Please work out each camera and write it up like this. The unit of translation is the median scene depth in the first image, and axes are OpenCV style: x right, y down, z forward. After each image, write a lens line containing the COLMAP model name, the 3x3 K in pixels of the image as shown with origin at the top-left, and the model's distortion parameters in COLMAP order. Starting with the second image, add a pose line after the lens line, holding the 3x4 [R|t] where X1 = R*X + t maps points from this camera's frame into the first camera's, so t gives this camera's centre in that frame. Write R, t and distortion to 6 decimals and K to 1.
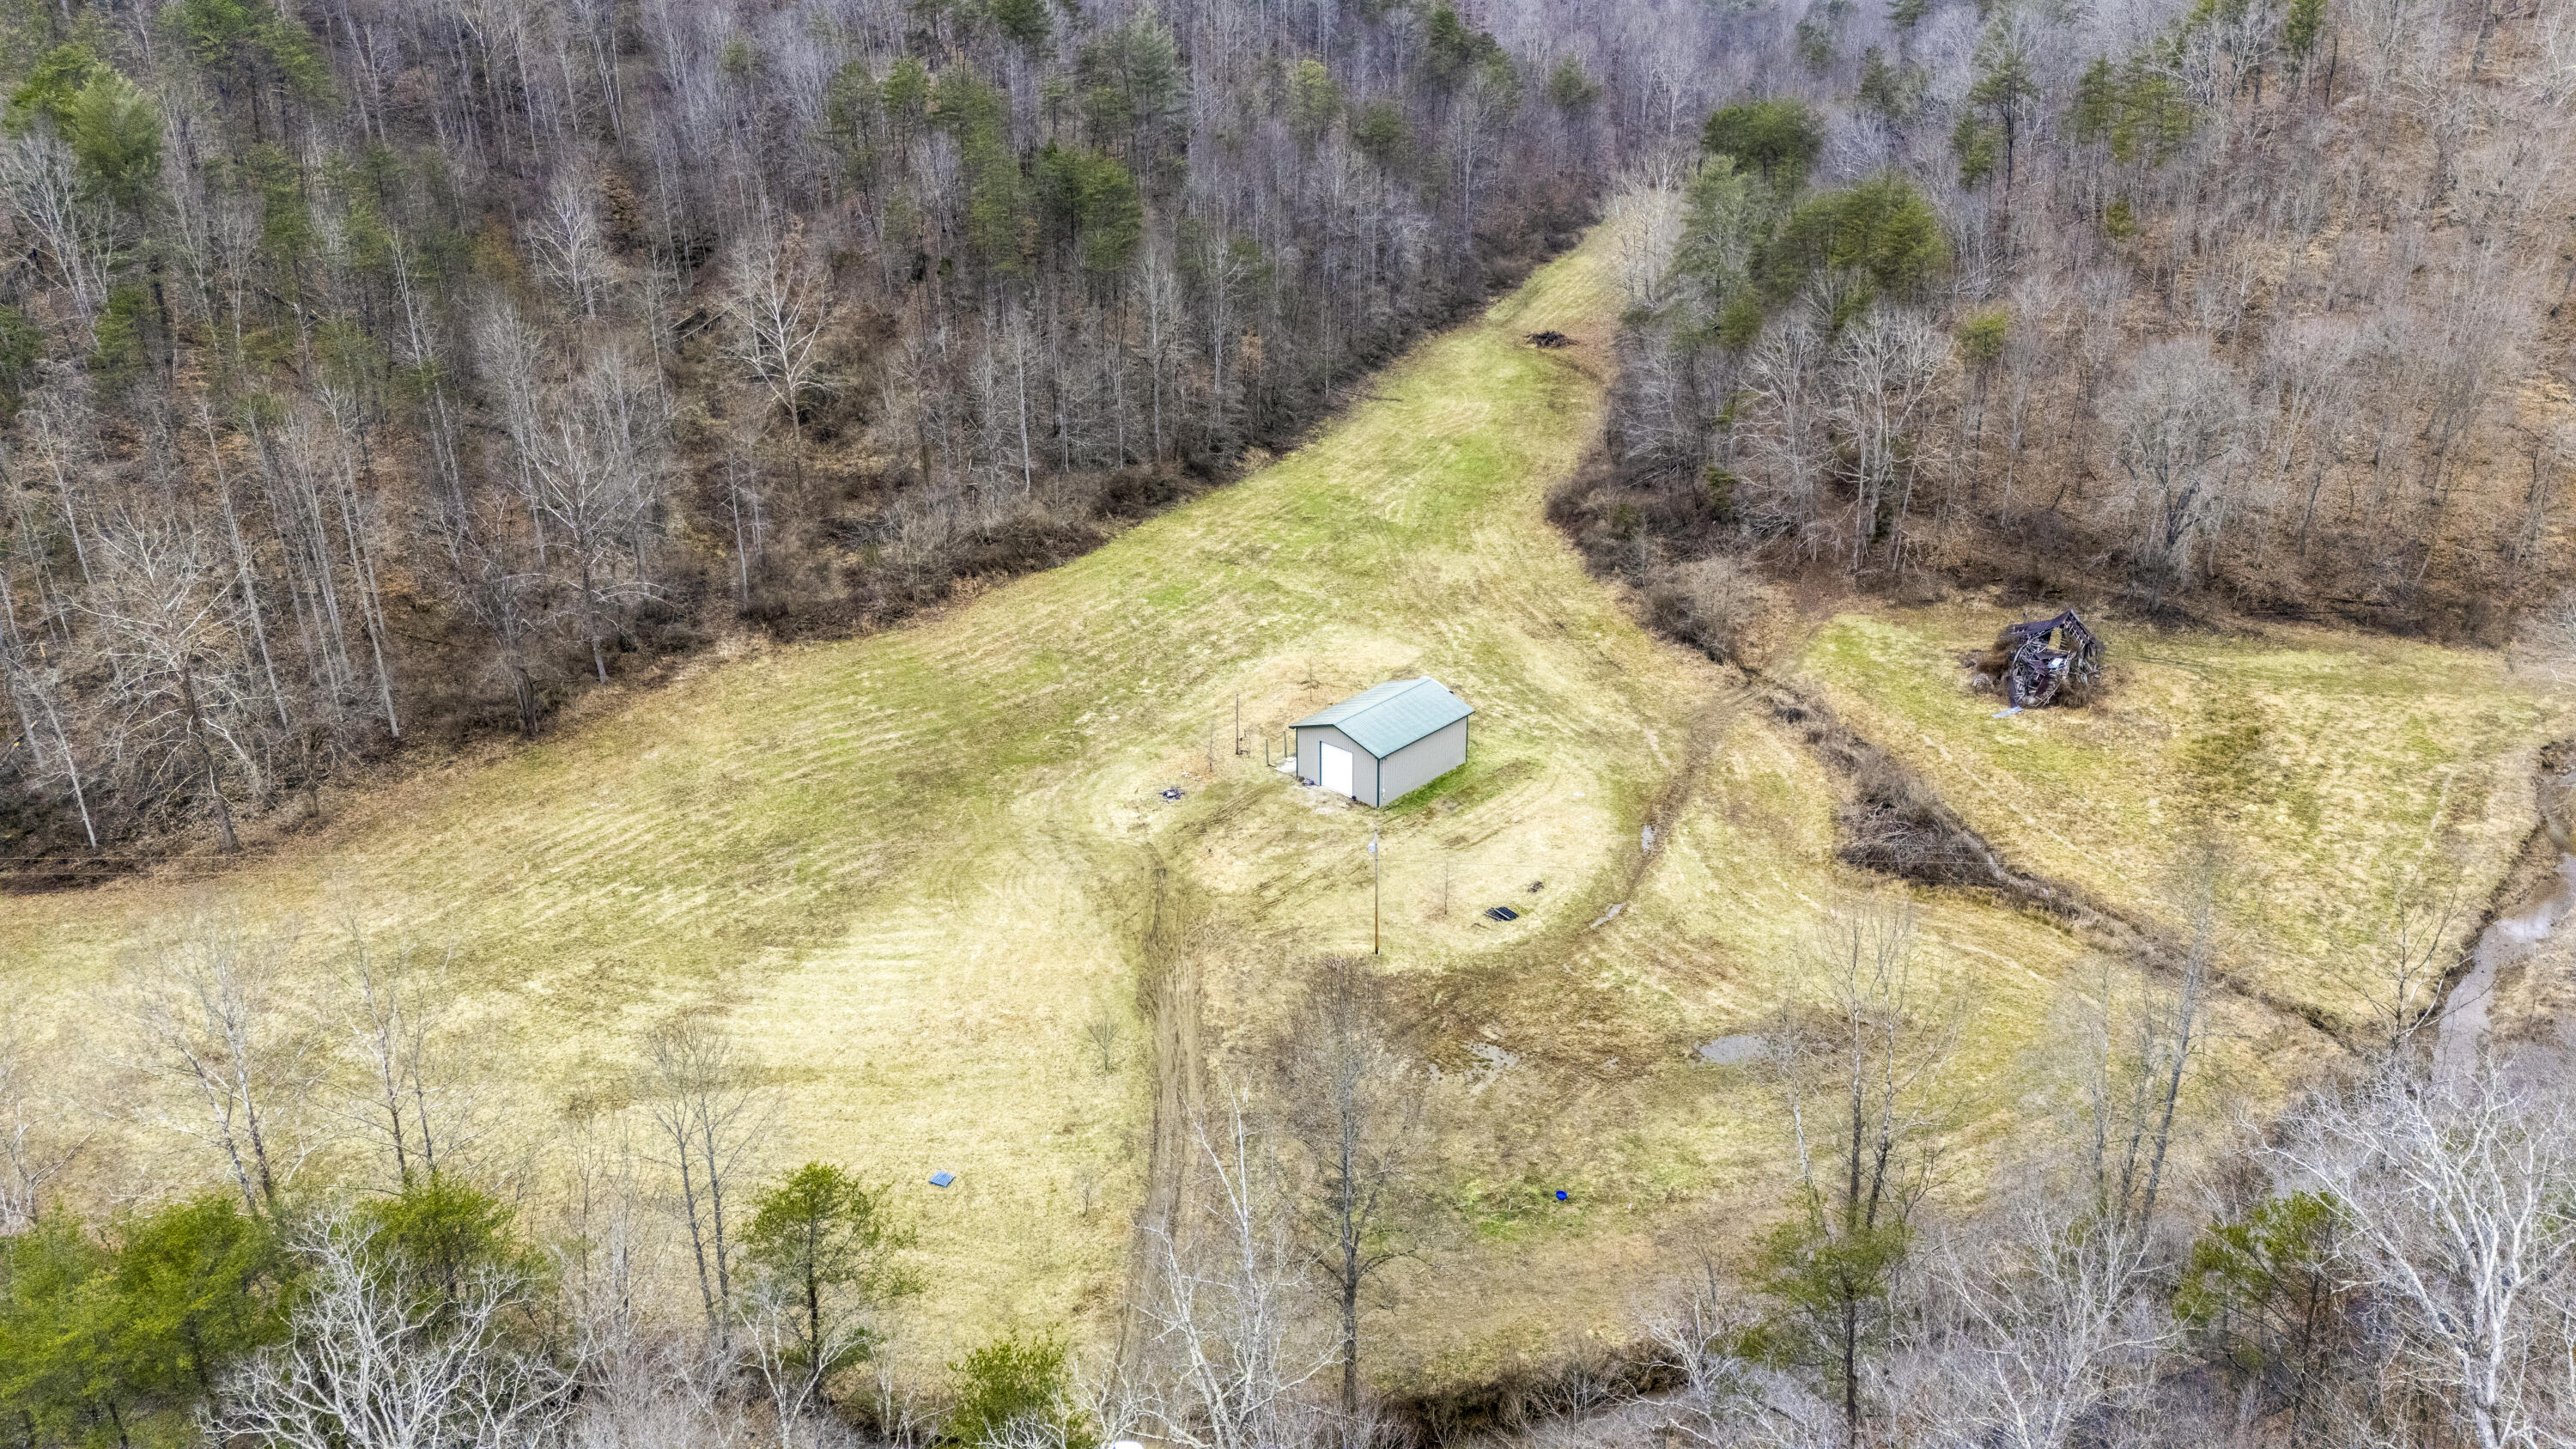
lens RADIAL K [[1892.4, 0, 1295.6], [0, 1892.4, 740.1], [0, 0, 1]] dist [0.034030, -0.003314]
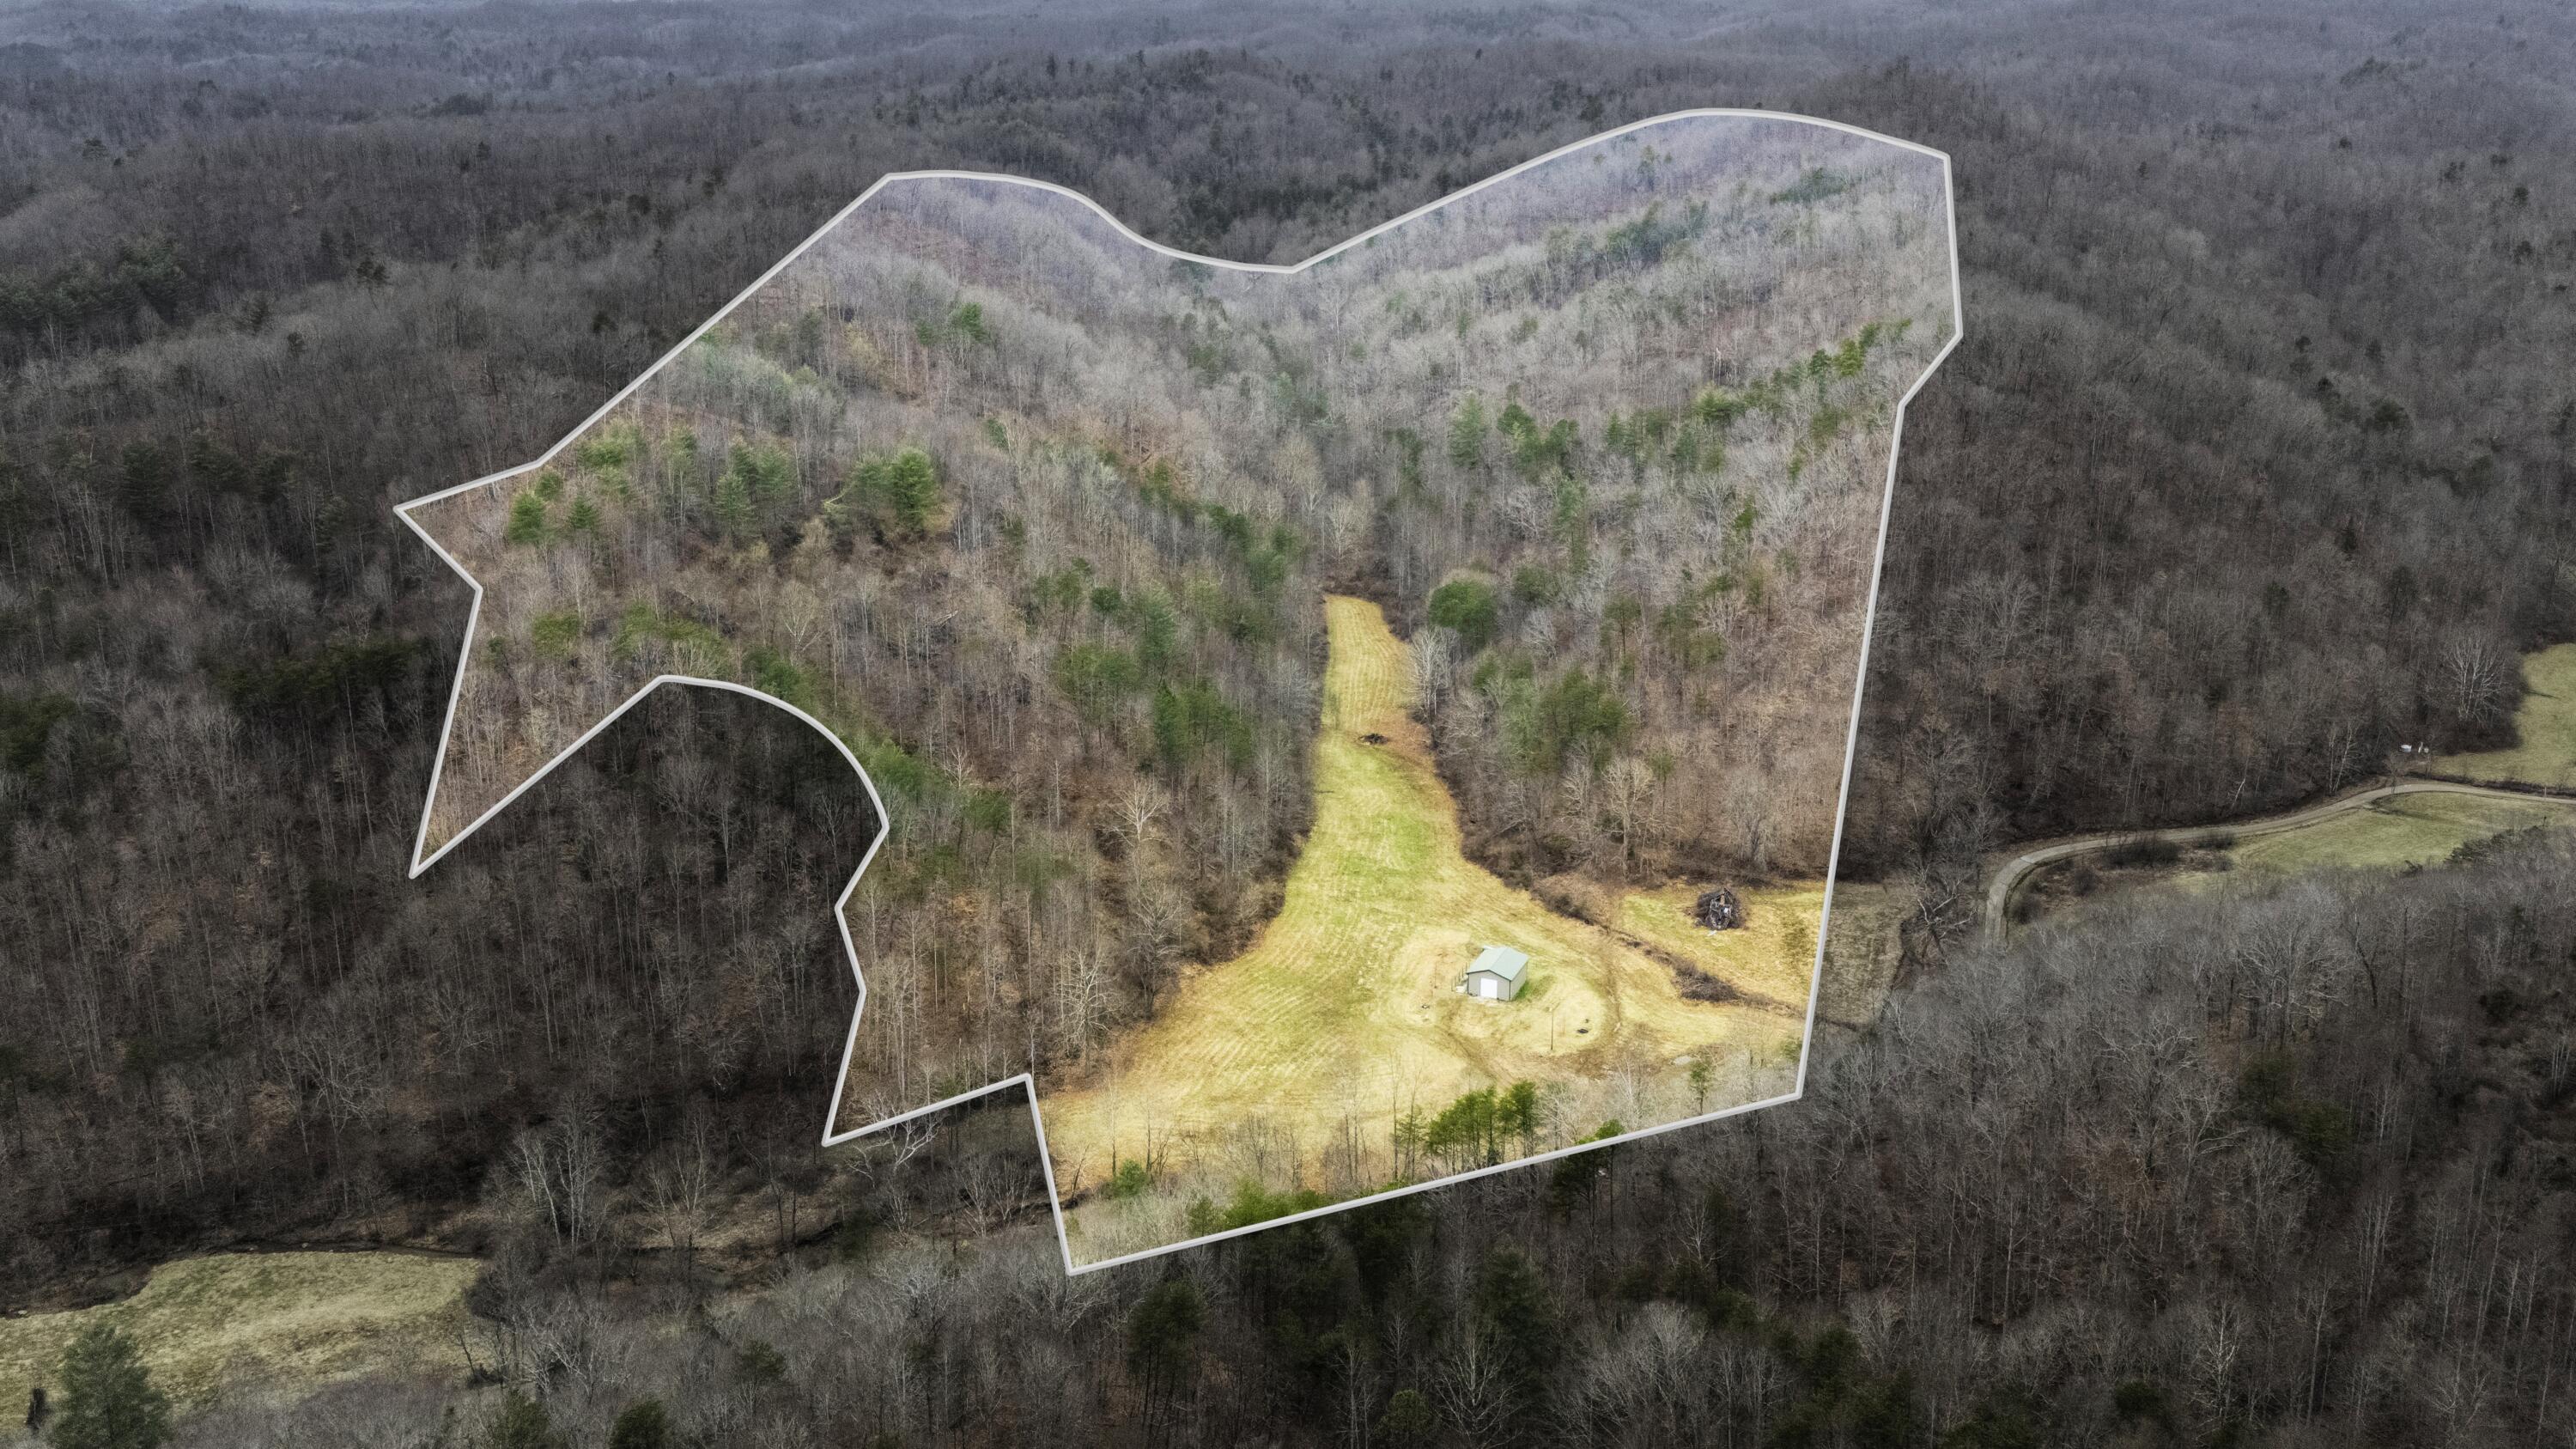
lens RADIAL K [[2412.6, 0, 1262.7], [0, 2412.6, 726.9], [0, 0, 1]] dist [0.036448, 0.000000]
pose [[0.944818, -0.089112, 0.315242, -1.087196], [0.122544, 0.988569, -0.087832, -0.071910], [-0.303812, 0.121616, 0.944938, -1.726123]]
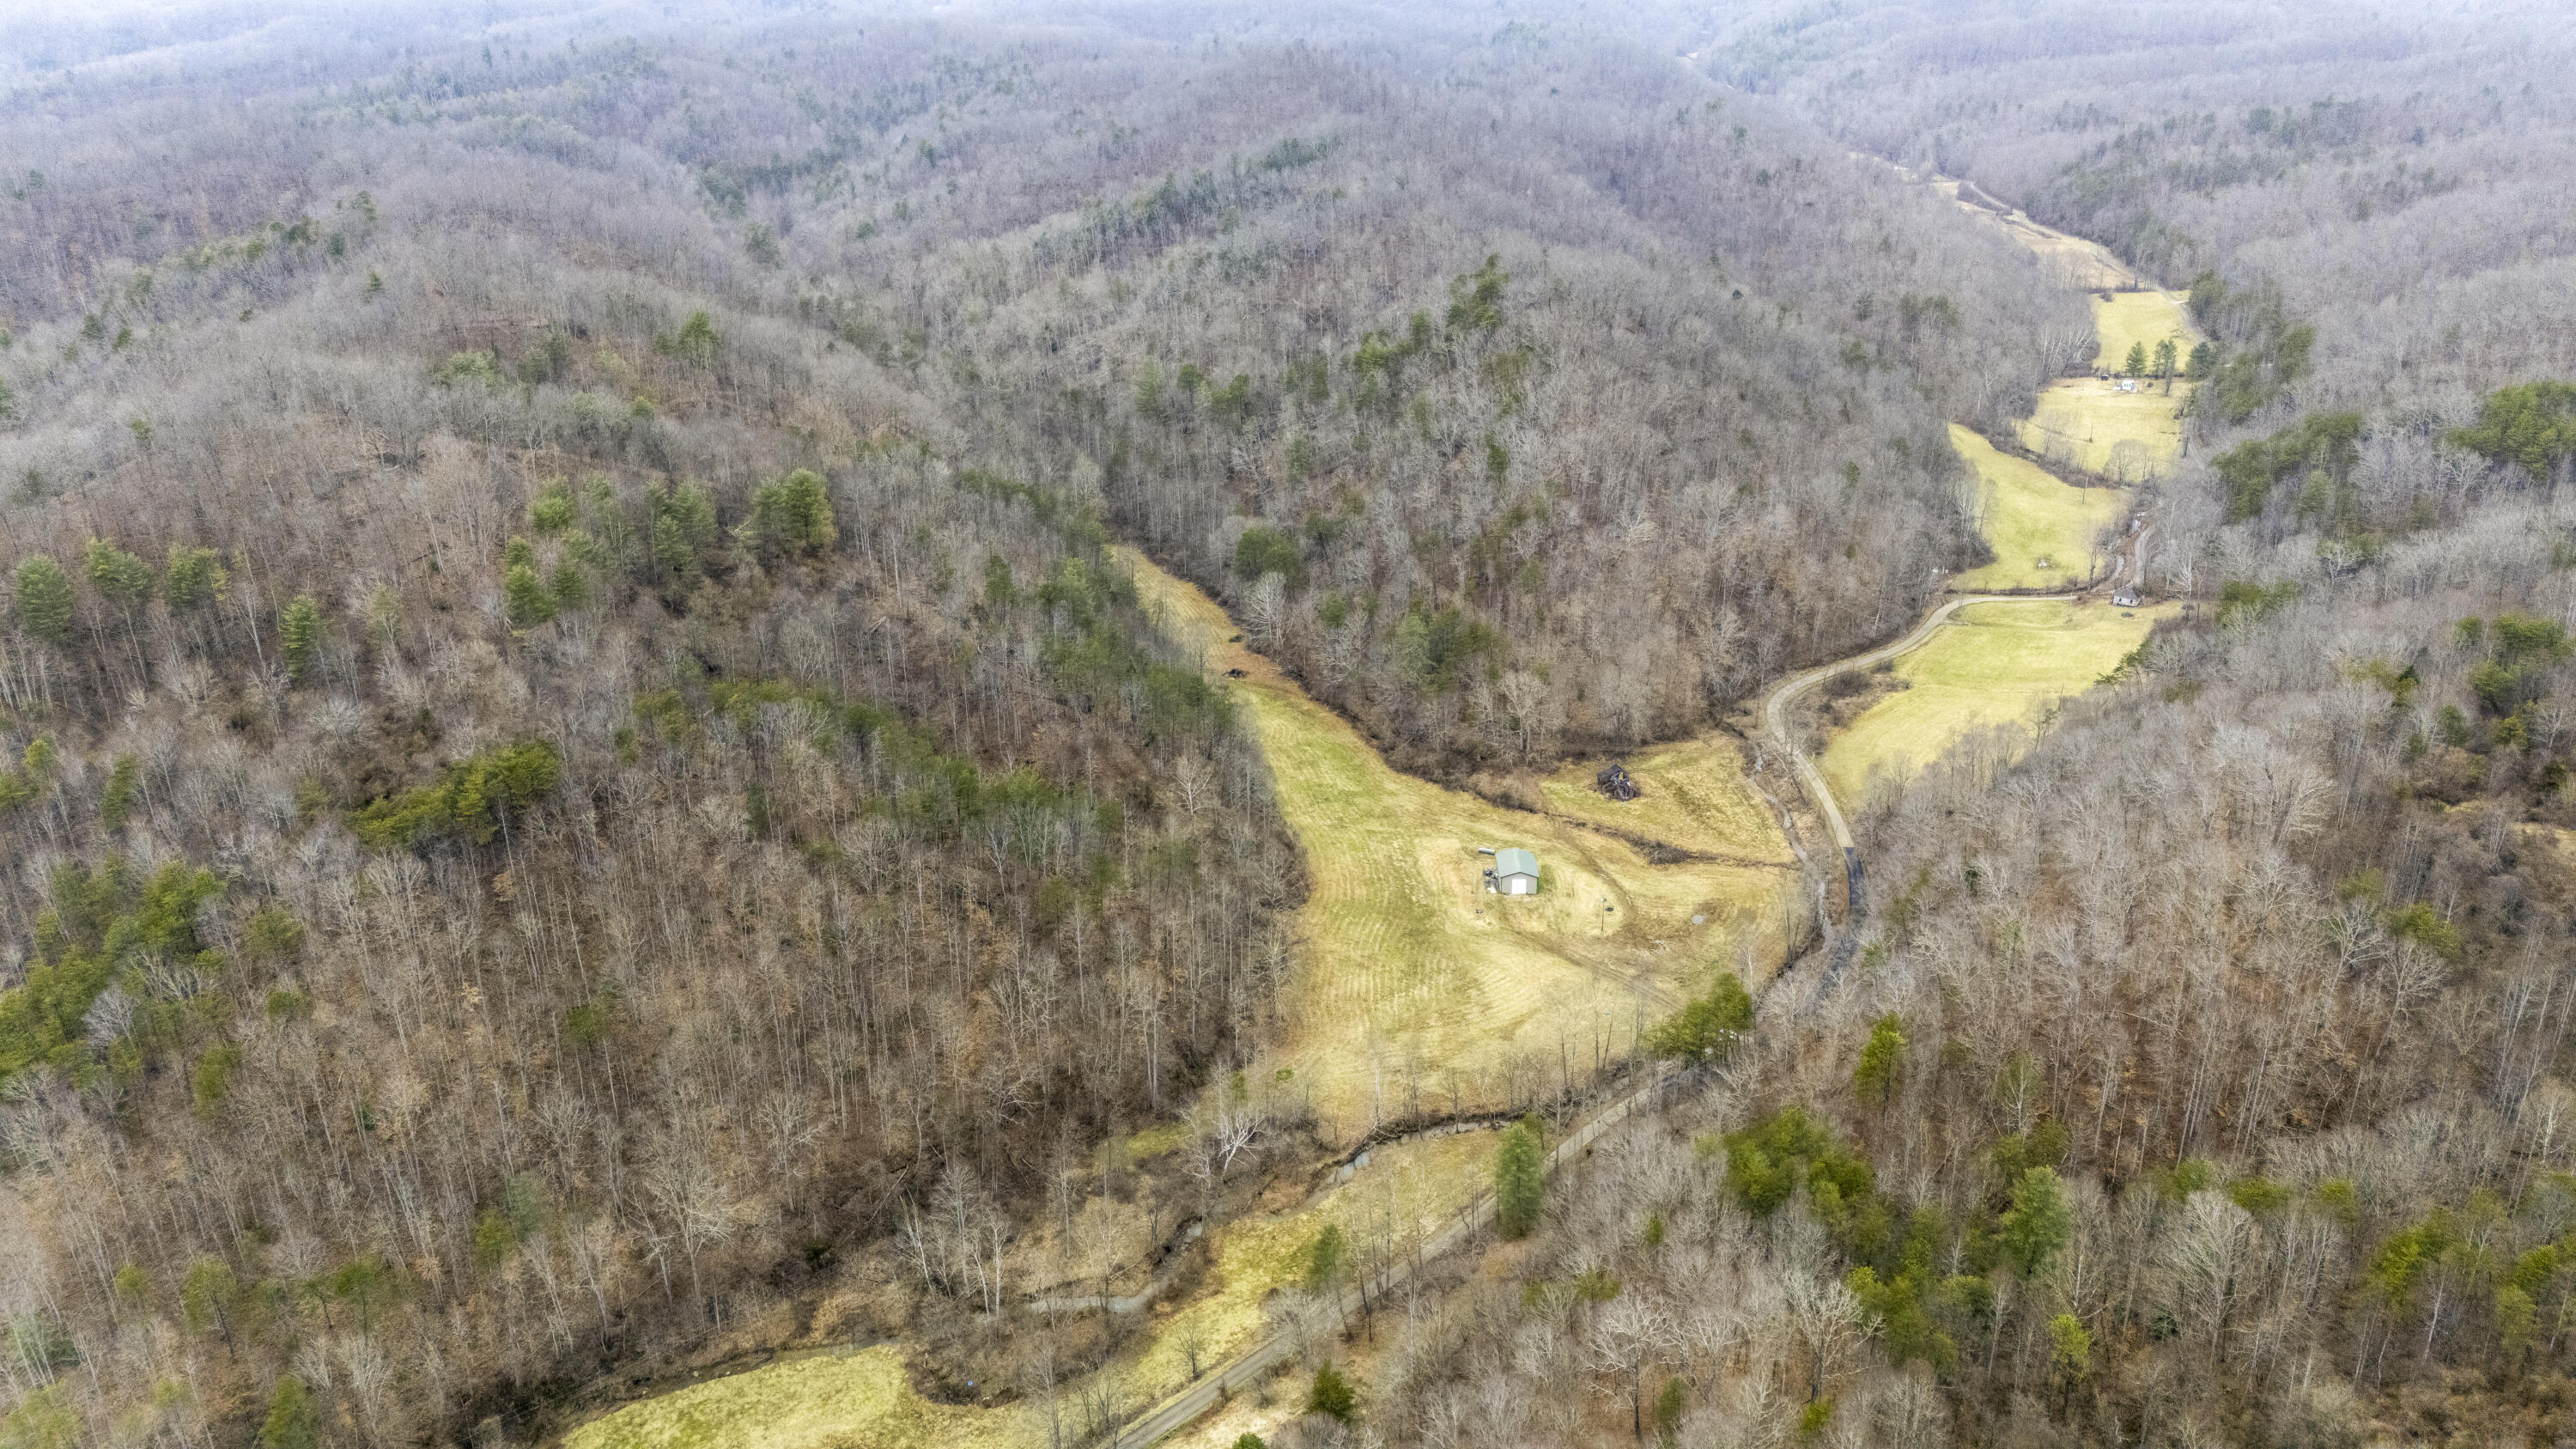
lens RADIAL K [[1892.4, 0, 1284.1], [0, 1892.4, 709.5], [0, 0, 1]] dist [0.034030, -0.003314]
pose [[0.754813, -0.248155, 0.607188, -1.796969], [0.265081, 0.962121, 0.063685, -0.485137], [-0.599992, 0.112883, 0.792002, -1.068635]]
